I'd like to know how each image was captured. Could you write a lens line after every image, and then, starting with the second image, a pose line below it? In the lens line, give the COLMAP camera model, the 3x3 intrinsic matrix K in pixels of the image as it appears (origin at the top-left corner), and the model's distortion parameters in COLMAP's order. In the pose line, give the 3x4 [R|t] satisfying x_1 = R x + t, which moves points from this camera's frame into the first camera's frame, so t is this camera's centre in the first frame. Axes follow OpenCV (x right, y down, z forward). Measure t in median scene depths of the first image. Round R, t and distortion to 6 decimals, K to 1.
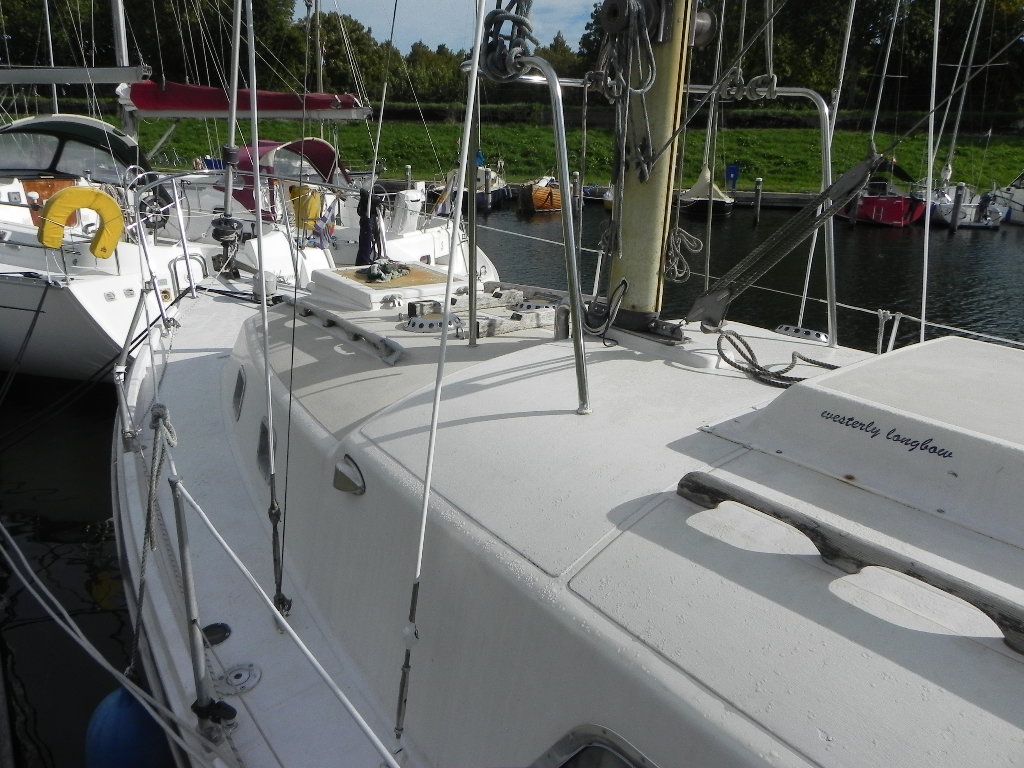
lens RADIAL K [[759.0, 0, 512.0], [0, 759.0, 384.0], [0, 0, 1]] dist [-0.009946, -0.002750]
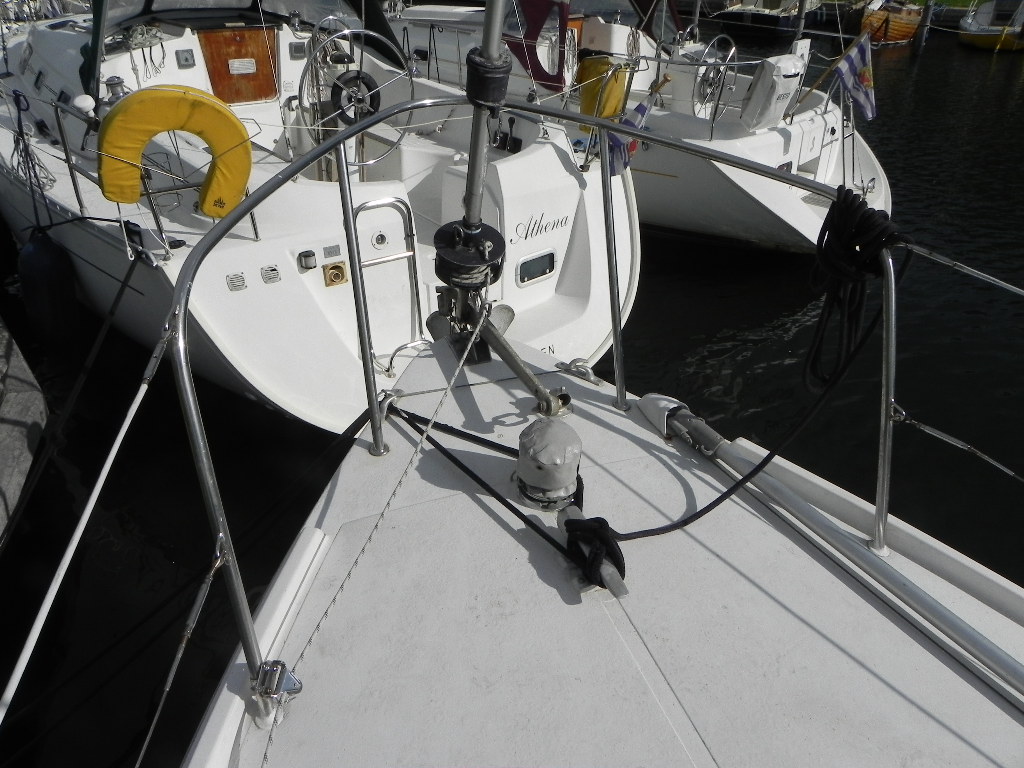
lens RADIAL K [[767.9, 0, 512.2], [0, 767.9, 380.0], [0, 0, 1]] dist [-0.012831, 0.000390]
pose [[0.924825, 0.189101, -0.330061, -0.032796], [-0.114770, 0.965959, 0.231843, -0.048047], [0.362667, -0.176534, 0.915046, 0.128404]]
